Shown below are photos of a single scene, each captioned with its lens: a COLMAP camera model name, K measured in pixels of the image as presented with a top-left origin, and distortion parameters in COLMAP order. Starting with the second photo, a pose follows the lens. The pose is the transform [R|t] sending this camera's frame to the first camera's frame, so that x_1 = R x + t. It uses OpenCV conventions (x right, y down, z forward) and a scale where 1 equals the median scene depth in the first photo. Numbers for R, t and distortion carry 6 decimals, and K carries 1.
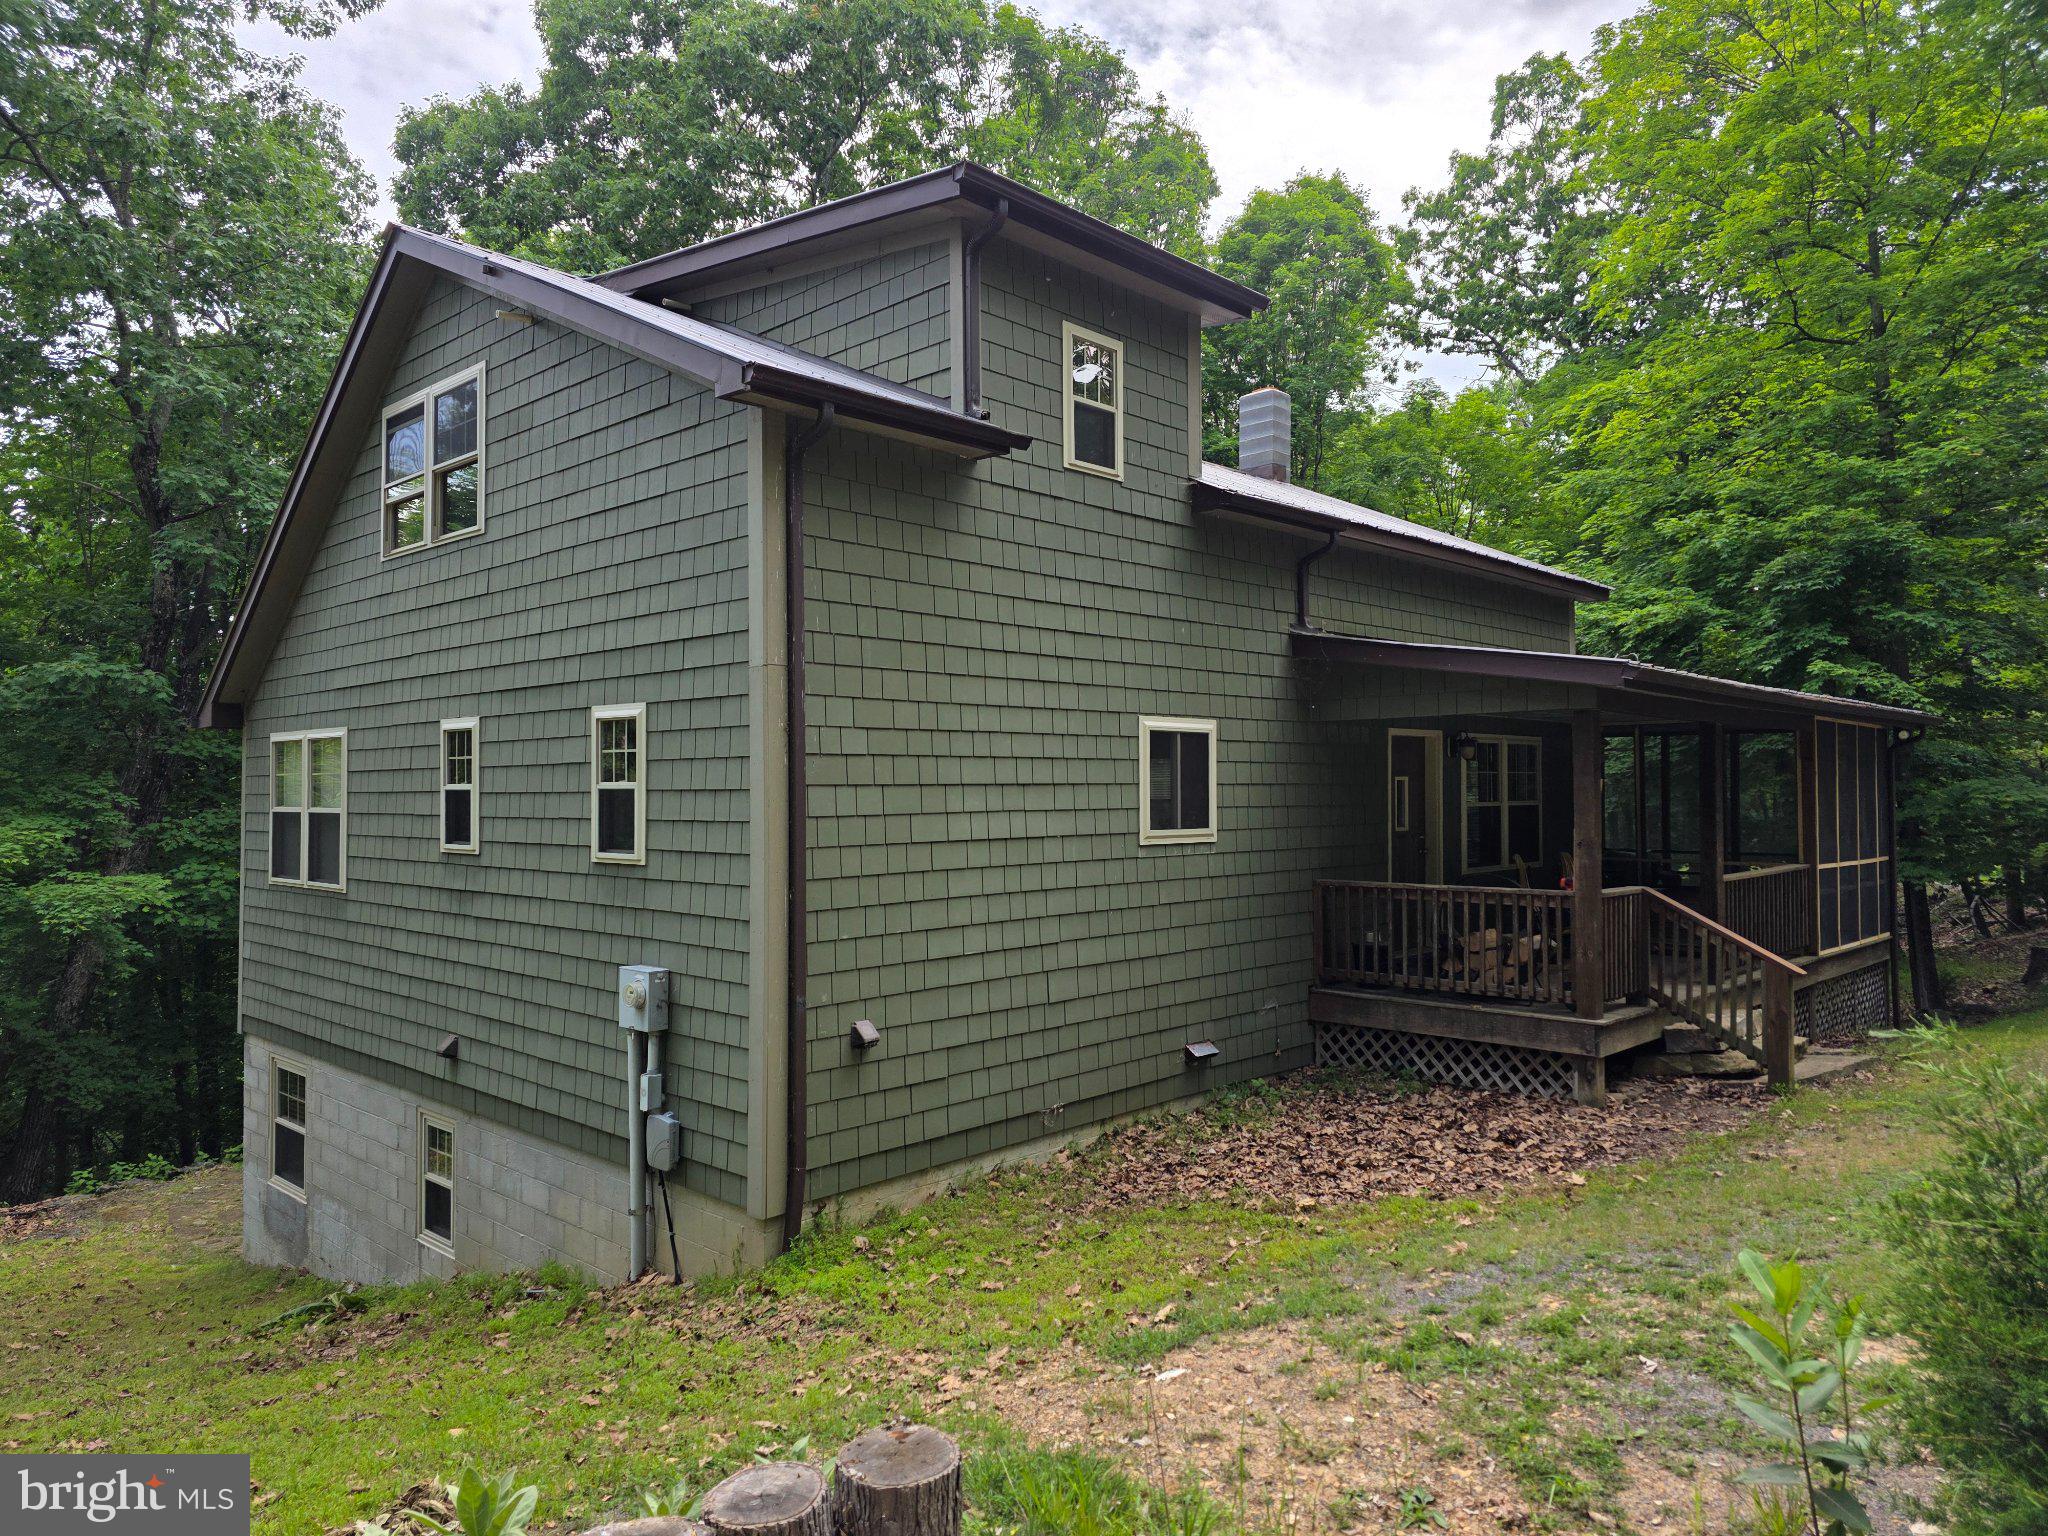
lens RADIAL K [[1381.5, 0, 1029.5], [0, 1381.5, 753.8], [0, 0, 1]] dist [0.060578, -0.035304]
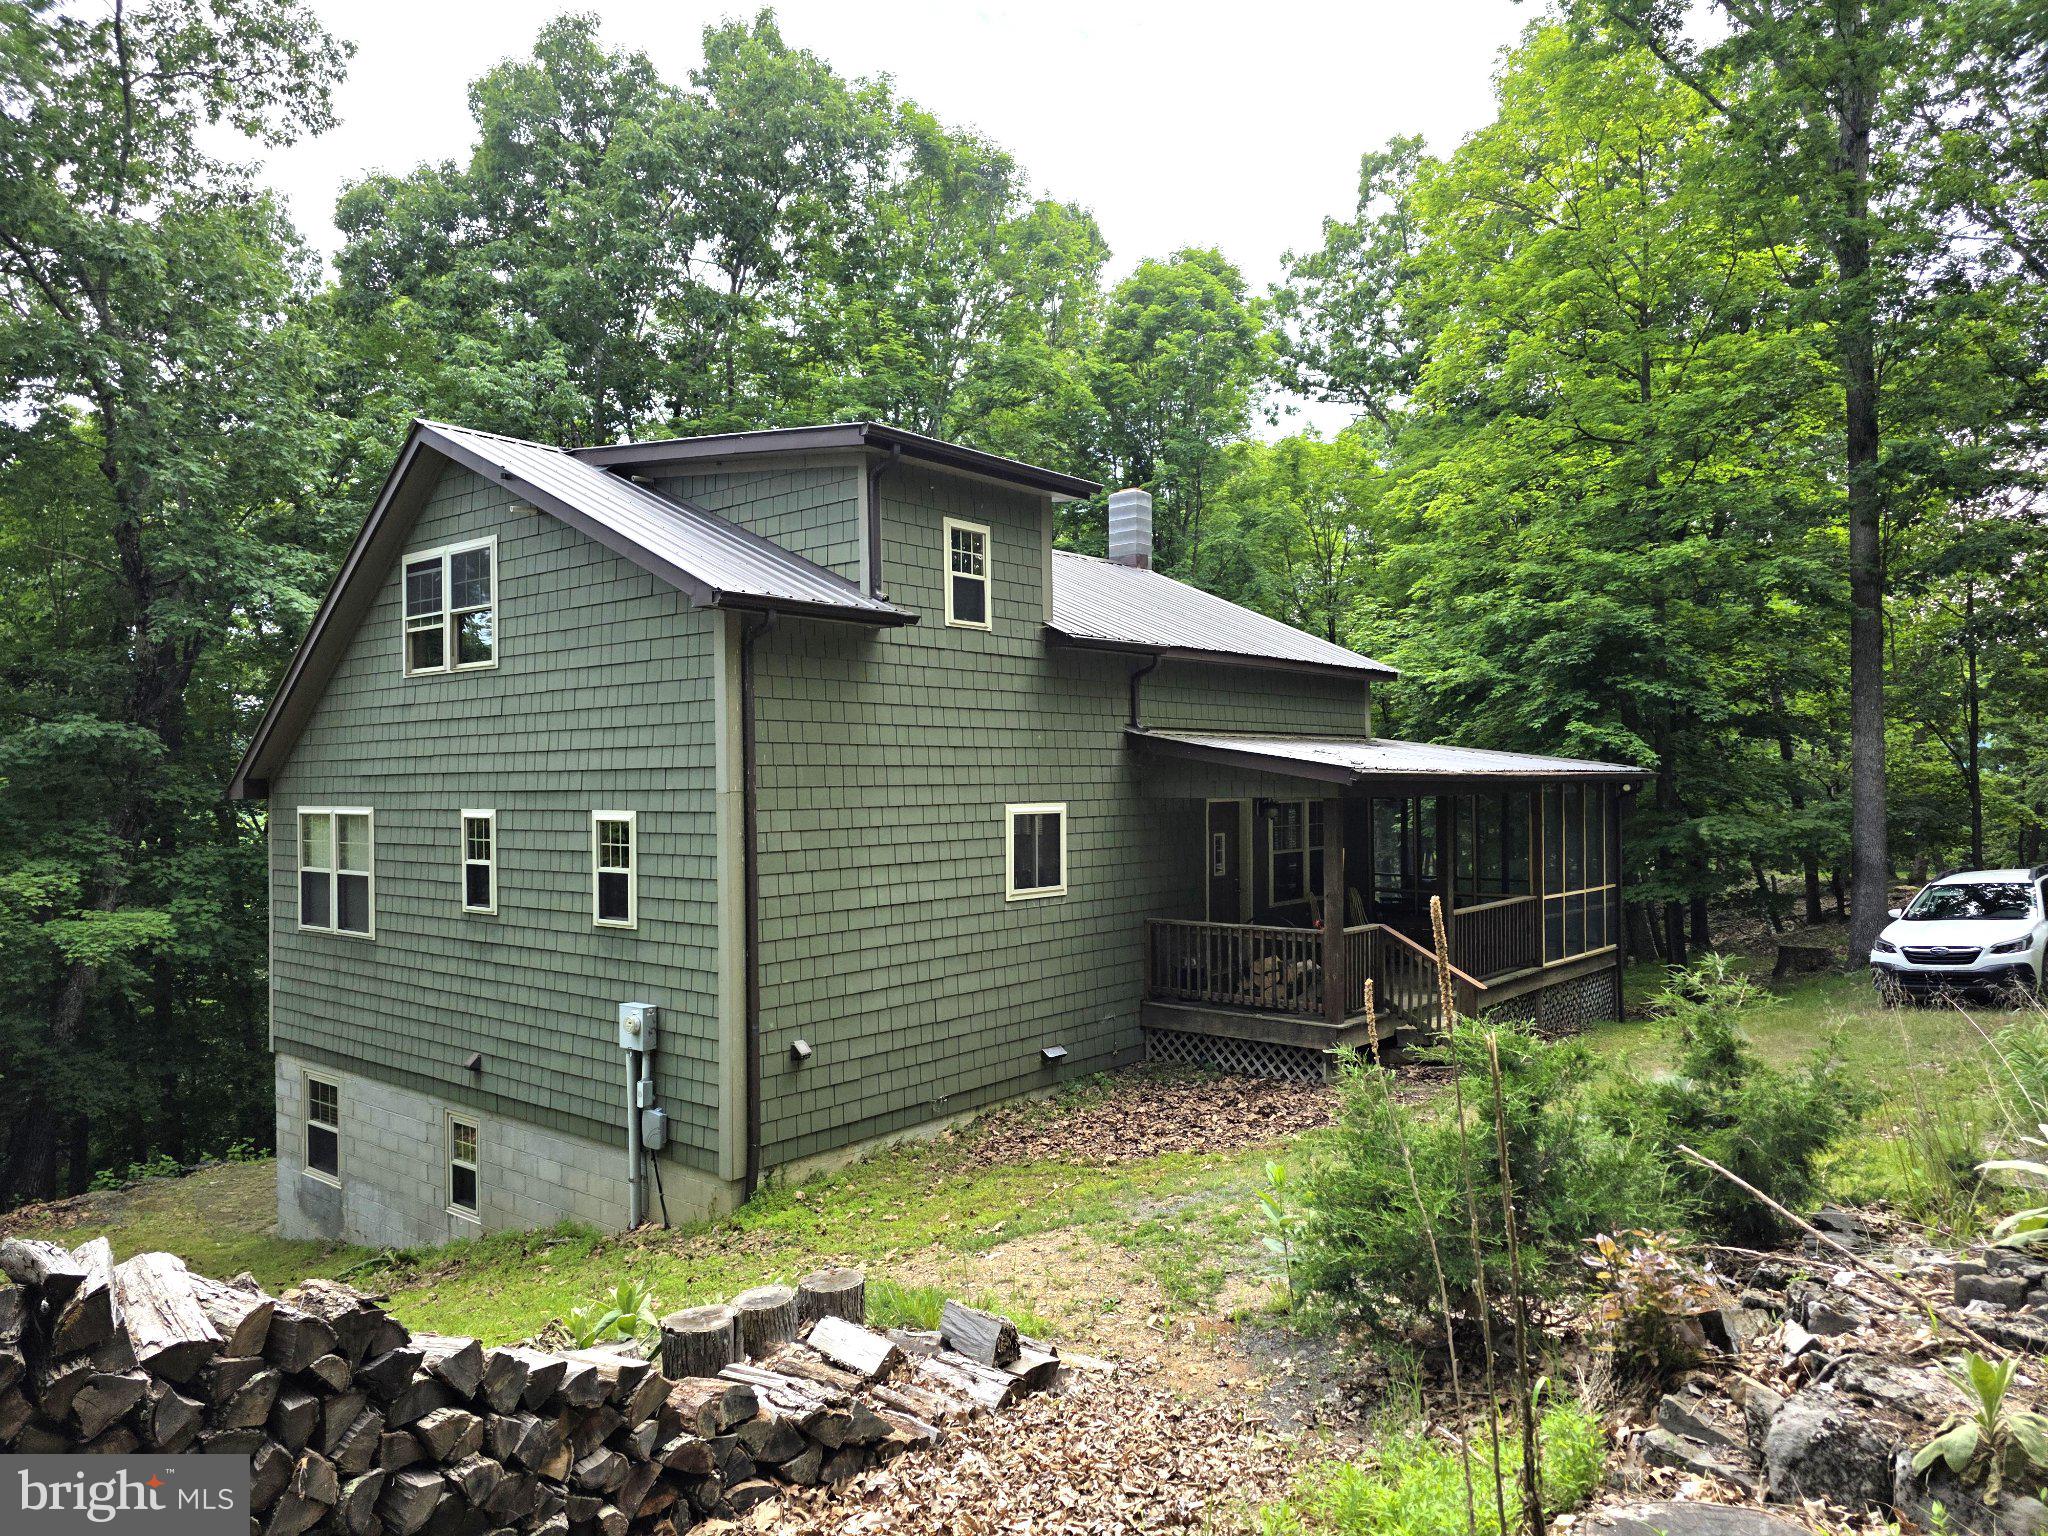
lens RADIAL K [[1381.5, 0, 1045.2], [0, 1381.5, 786.8], [0, 0, 1]] dist [0.060578, -0.035304]
pose [[0.997507, -0.005685, 0.070340, 0.022928], [0.003586, 0.999545, 0.029933, -0.078534], [-0.070478, -0.029606, 0.997074, -0.306214]]
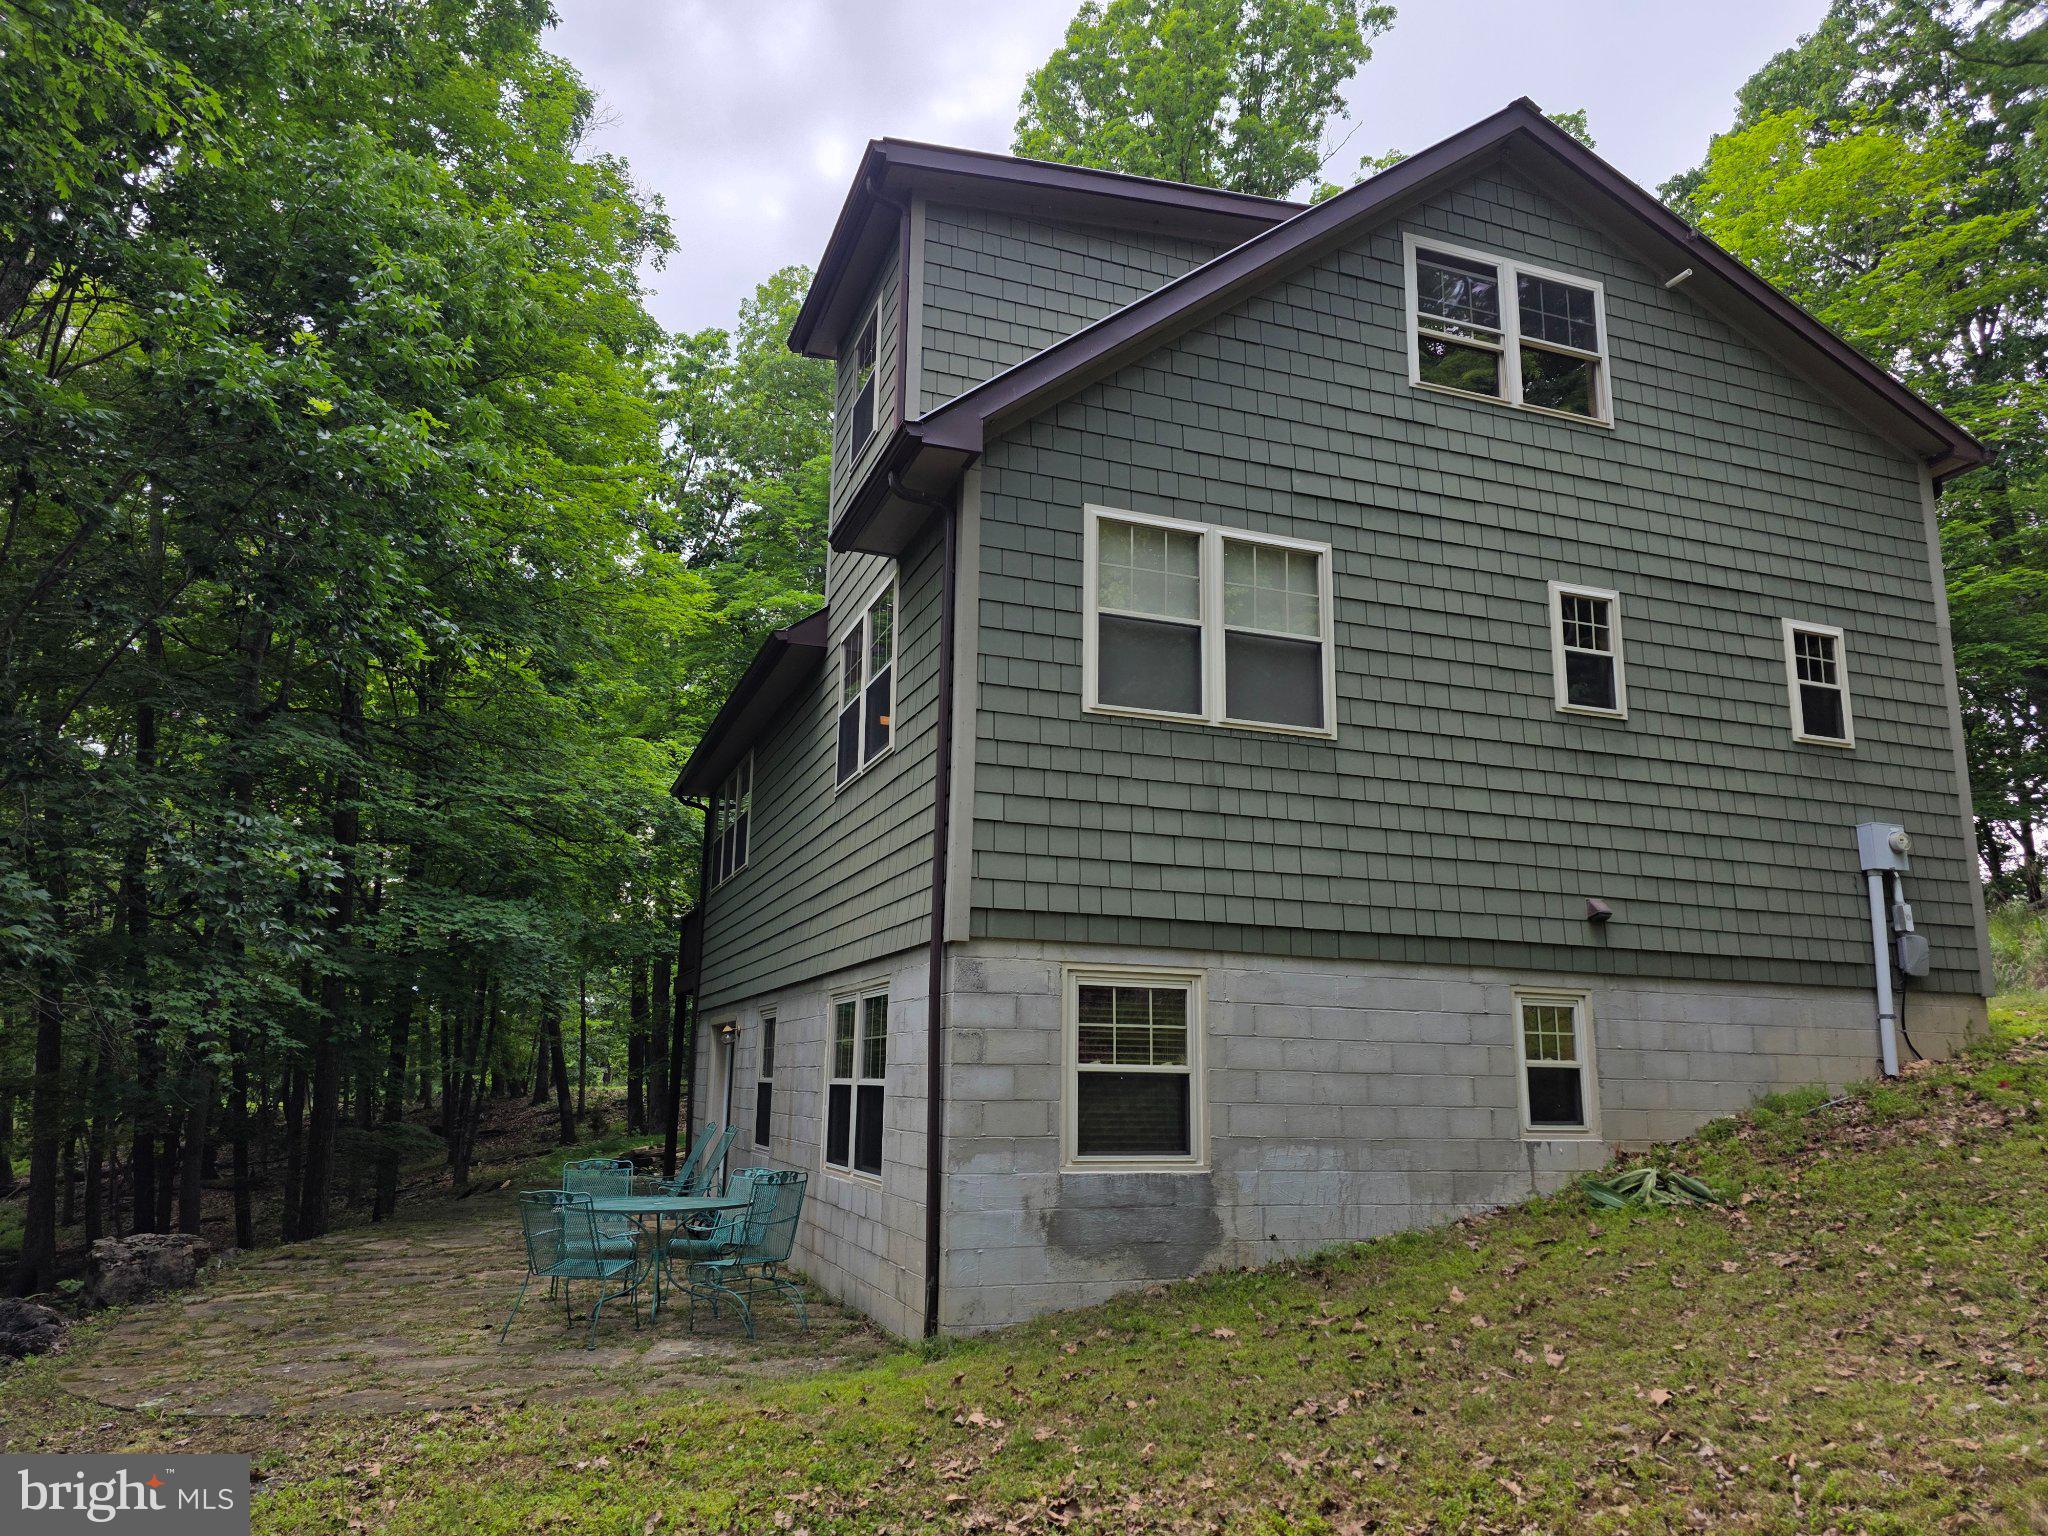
lens RADIAL K [[1381.5, 0, 1026.3], [0, 1381.5, 767.0], [0, 0, 1]] dist [0.060578, -0.035304]
pose [[0.424230, 0.205821, 0.881854, -1.363029], [-0.039427, 0.977102, -0.209084, 0.311177], [-0.904696, 0.053931, 0.422631, 0.893679]]
